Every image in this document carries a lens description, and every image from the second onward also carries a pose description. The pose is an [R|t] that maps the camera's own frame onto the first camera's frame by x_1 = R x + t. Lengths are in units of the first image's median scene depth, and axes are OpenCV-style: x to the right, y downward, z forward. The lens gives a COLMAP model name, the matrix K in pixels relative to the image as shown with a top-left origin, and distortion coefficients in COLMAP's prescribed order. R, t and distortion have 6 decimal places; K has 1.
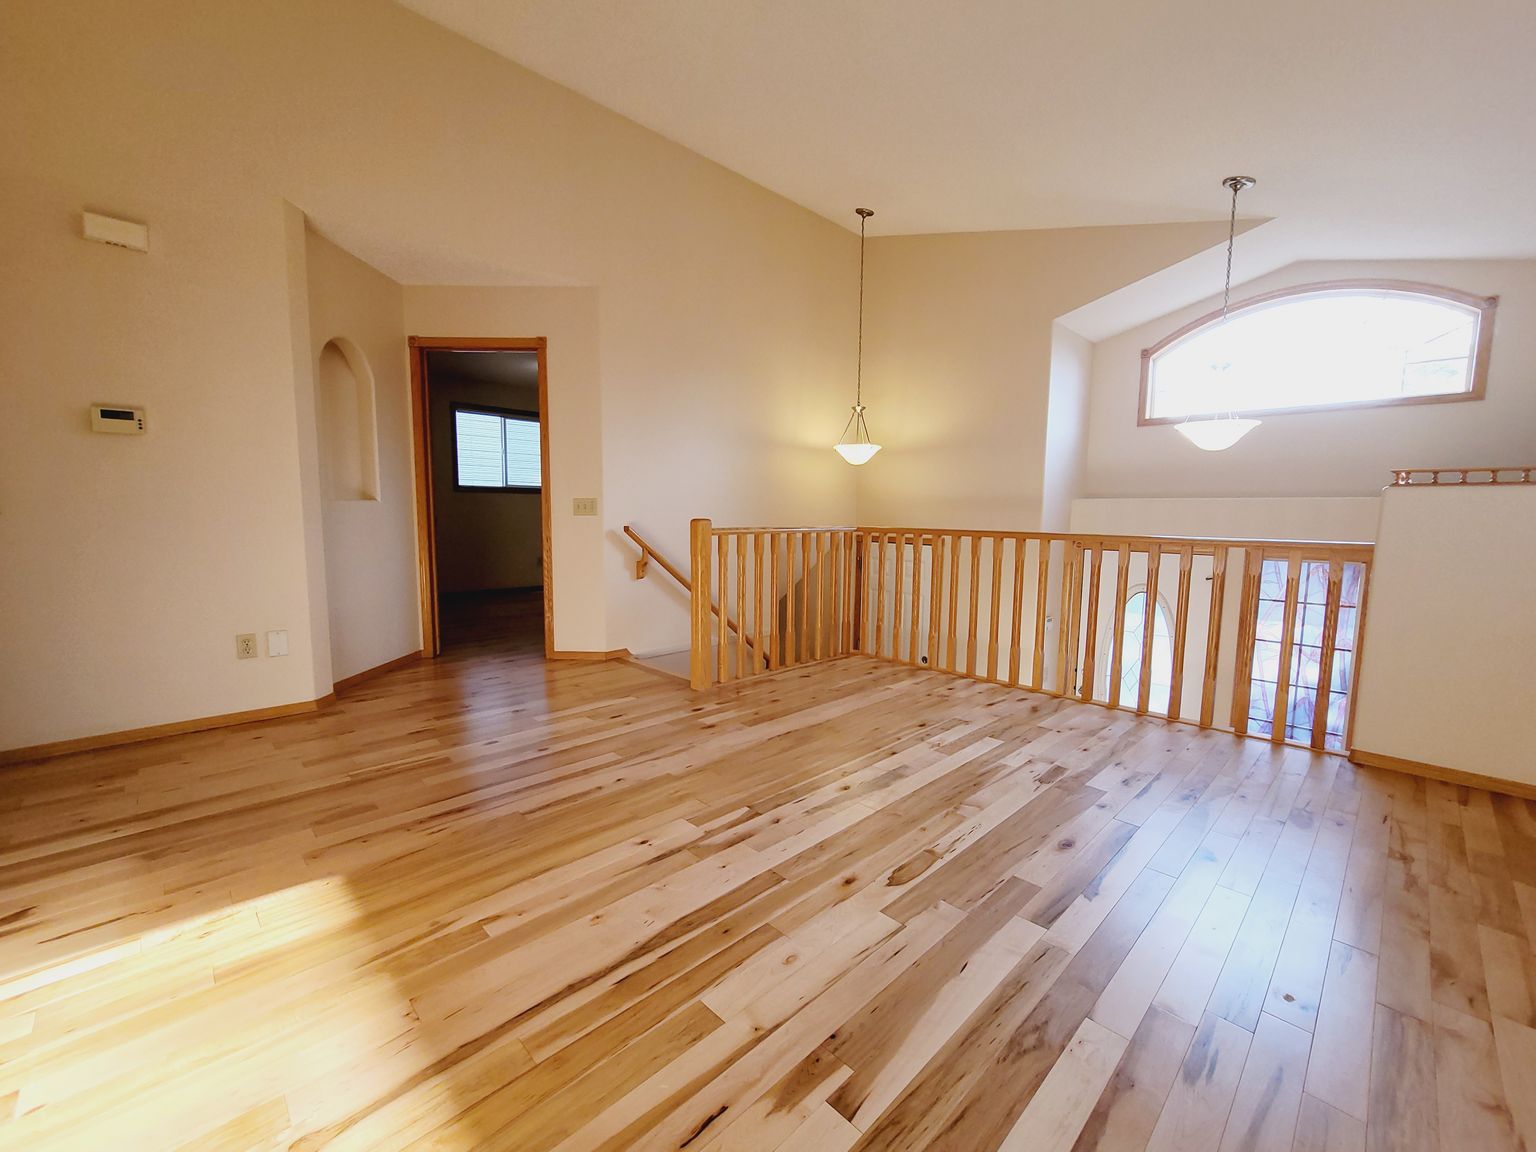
lens RADIAL K [[631.1, 0, 767.7], [0, 631.1, 573.1], [0, 0, 1]] dist [0.000328, -0.000340]
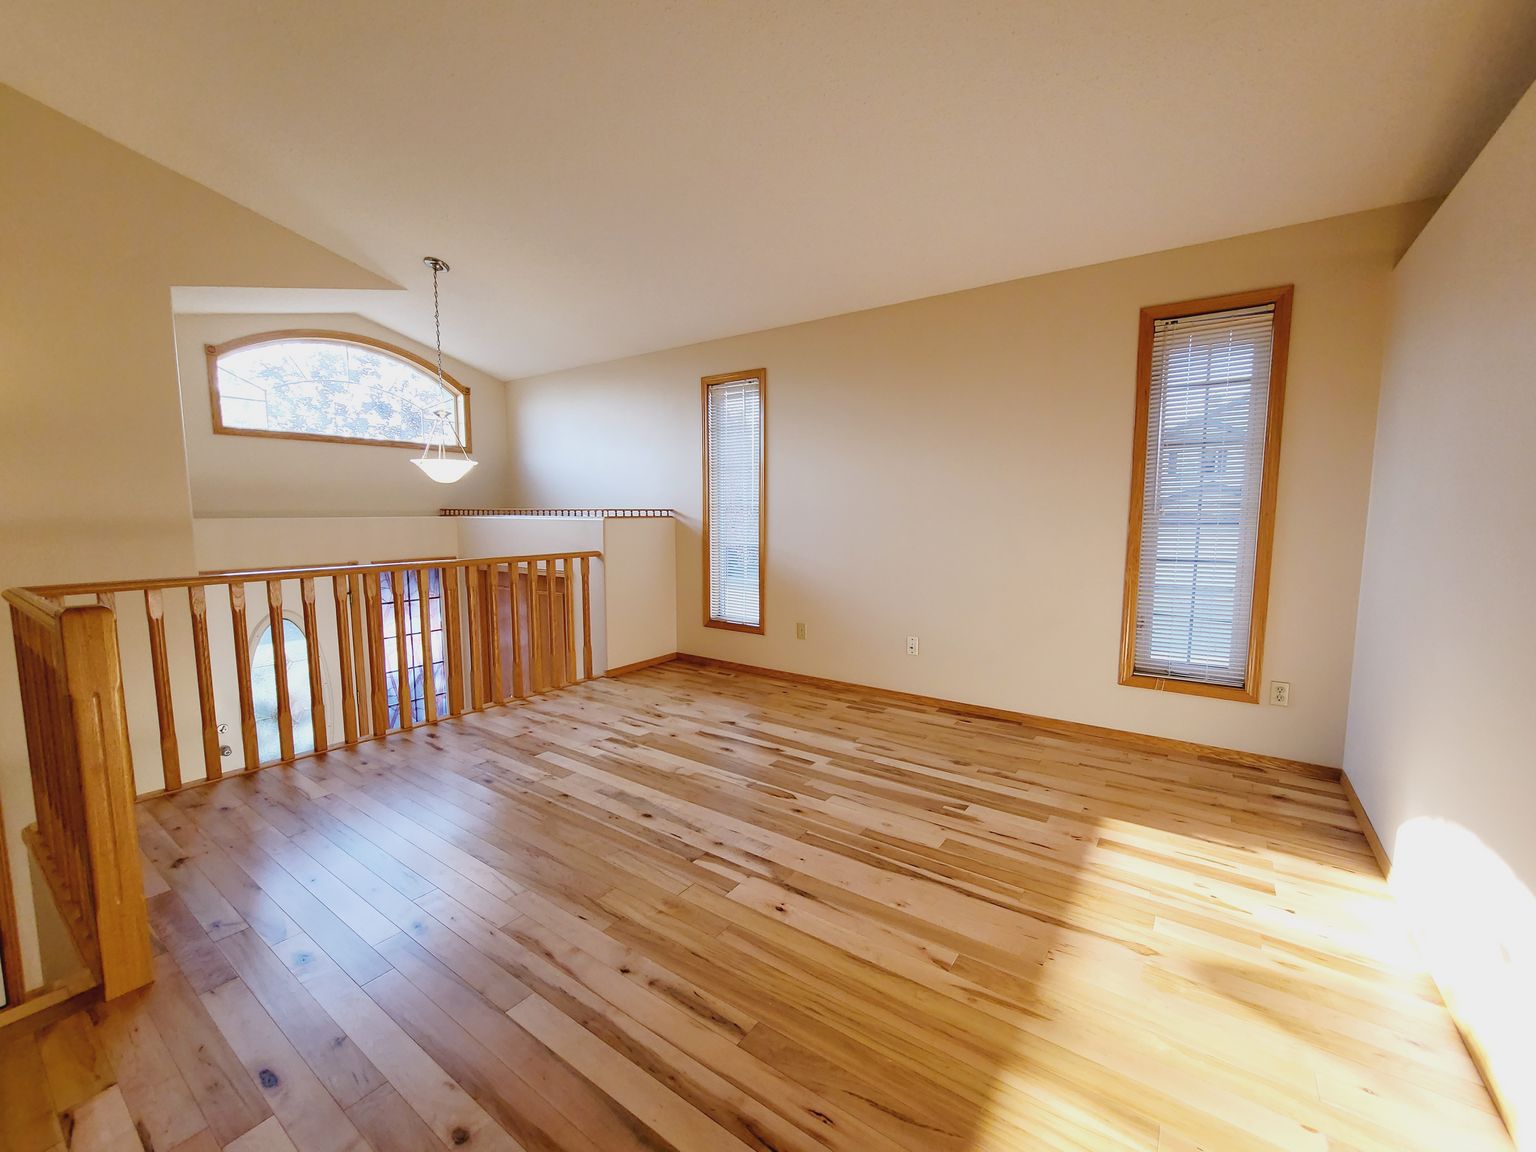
lens RADIAL K [[631.1, 0, 766.1], [0, 631.1, 581.5], [0, 0, 1]] dist [0.000328, -0.000340]
pose [[-0.175373, -0.120990, 0.977039, -0.931672], [0.094568, 0.985760, 0.139045, -0.184625], [-0.979950, 0.116781, -0.161434, 0.954278]]
